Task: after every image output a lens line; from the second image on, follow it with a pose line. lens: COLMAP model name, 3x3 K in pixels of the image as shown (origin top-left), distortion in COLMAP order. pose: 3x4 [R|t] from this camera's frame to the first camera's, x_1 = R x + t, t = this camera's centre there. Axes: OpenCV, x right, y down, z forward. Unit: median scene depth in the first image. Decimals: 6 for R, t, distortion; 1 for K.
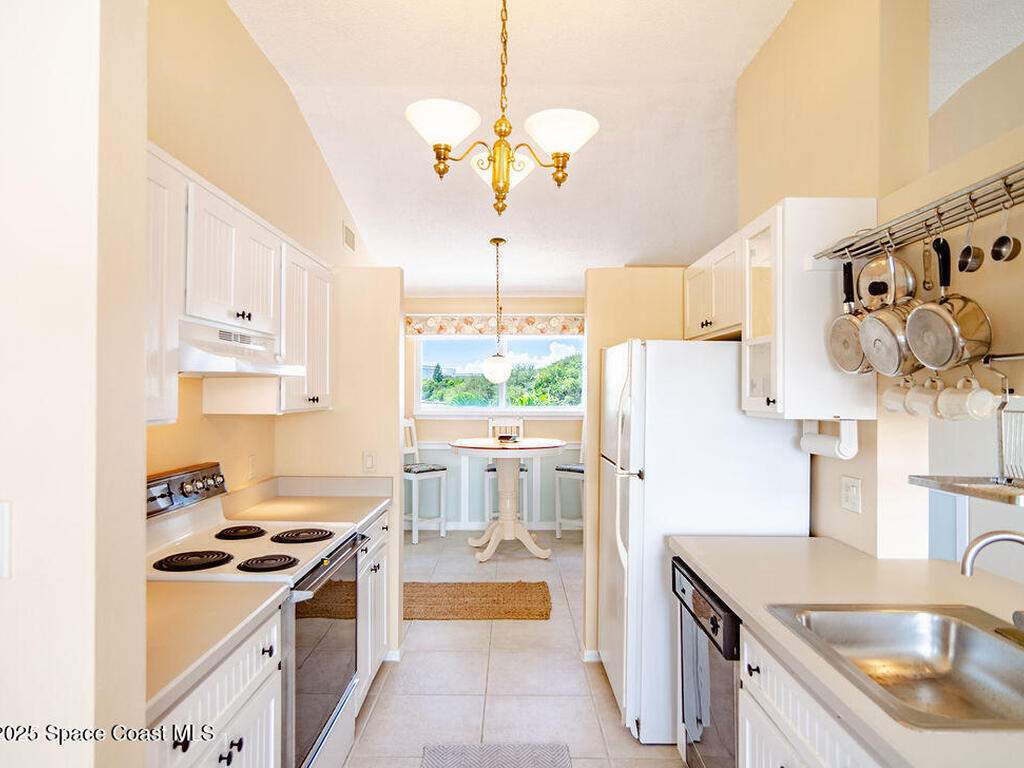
lens RADIAL K [[616.7, 0, 512.0], [0, 616.7, 384.0], [0, 0, 1]] dist [0.006145, 0.001455]
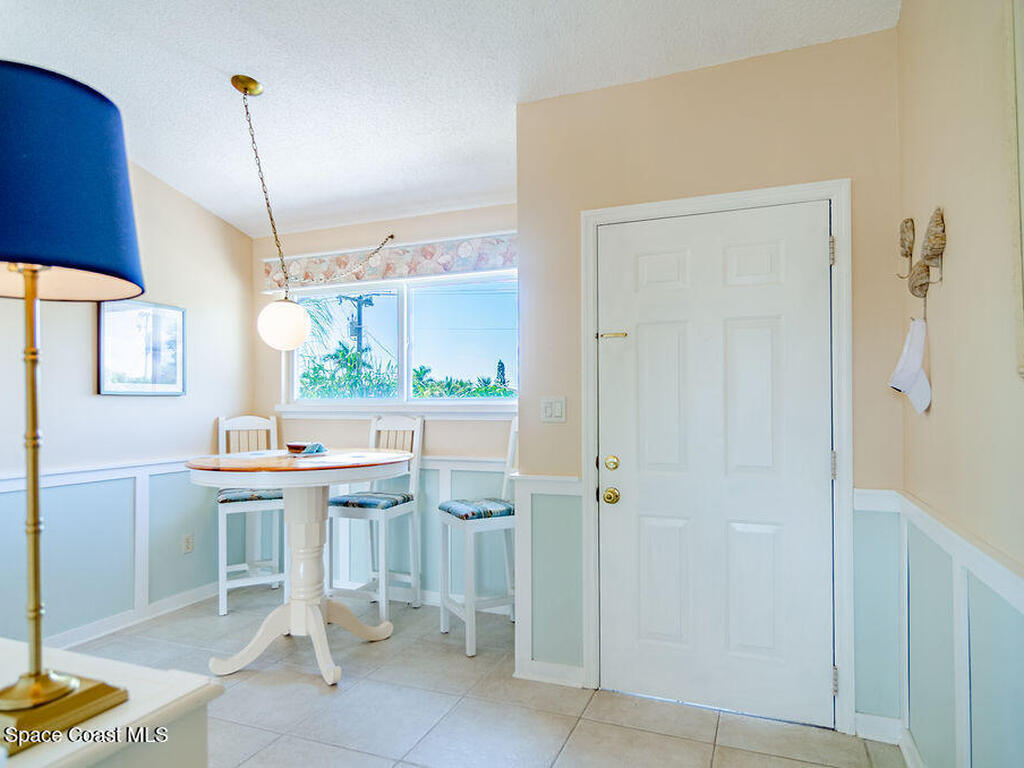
lens RADIAL K [[599.8, 0, 513.8], [0, 599.8, 403.2], [0, 0, 1]] dist [-0.001115, 0.000200]
pose [[0.940710, -0.004641, -0.339180, 0.380821], [0.007308, 0.999952, 0.006587, 0.049563], [0.339133, -0.008675, 0.940699, 0.617596]]
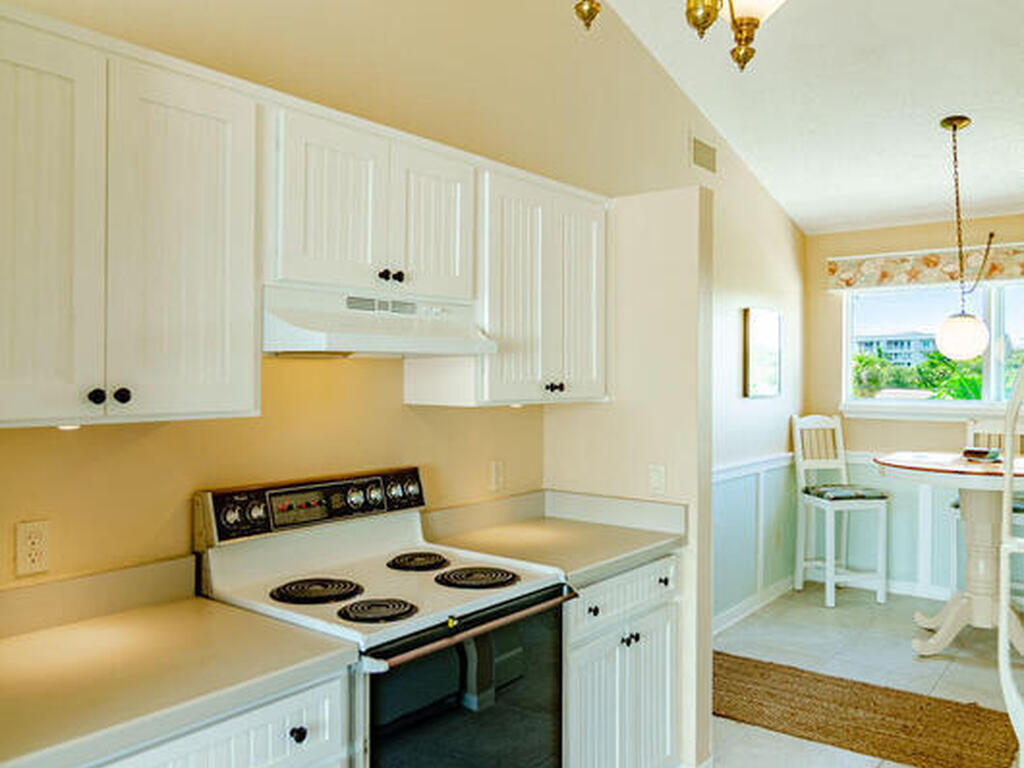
lens RADIAL K [[830.0, 0, 513.5], [0, 830.0, 371.6], [0, 0, 1]] dist [-0.003837, -0.002517]
pose [[0.803282, -0.001449, -0.595597, 0.111887], [0.006827, 0.999954, 0.006775, 0.000204], [0.595559, -0.009509, 0.803255, 0.106072]]
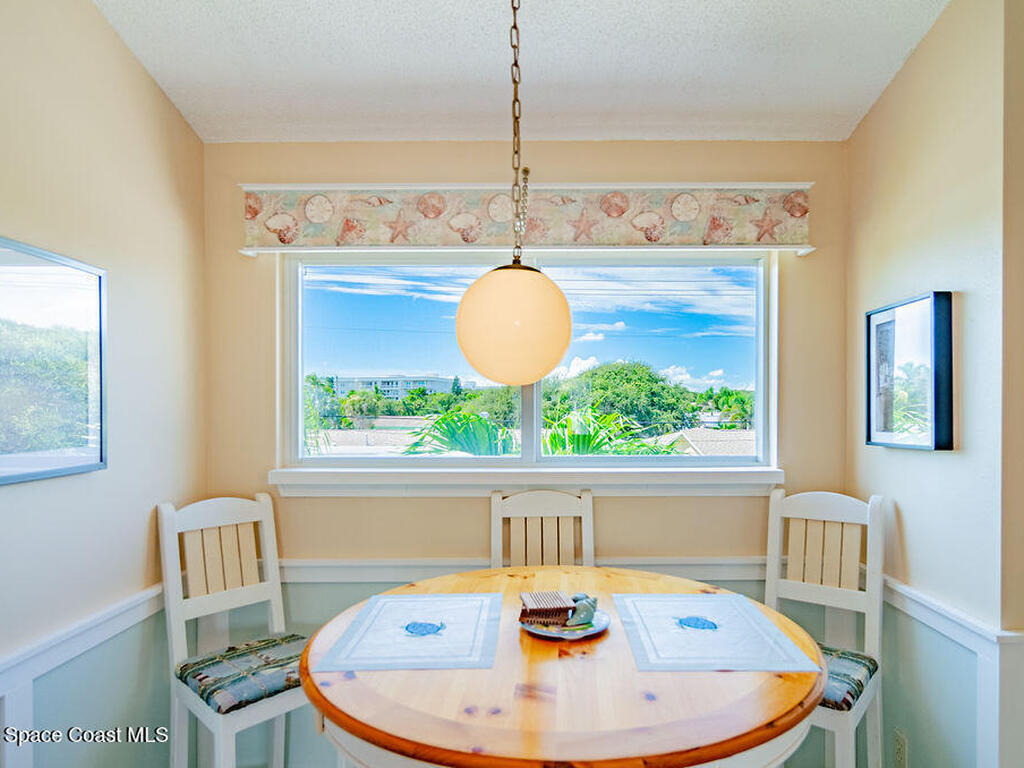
lens RADIAL K [[642.8, 0, 542.9], [0, 642.8, 410.7], [0, 0, 1]] dist [0.004813, 0.002249]
pose [[0.999539, -0.004975, 0.029965, -0.025444], [0.004344, 0.999768, 0.021091, 0.003085], [-0.030063, -0.020951, 0.999328, 0.821255]]
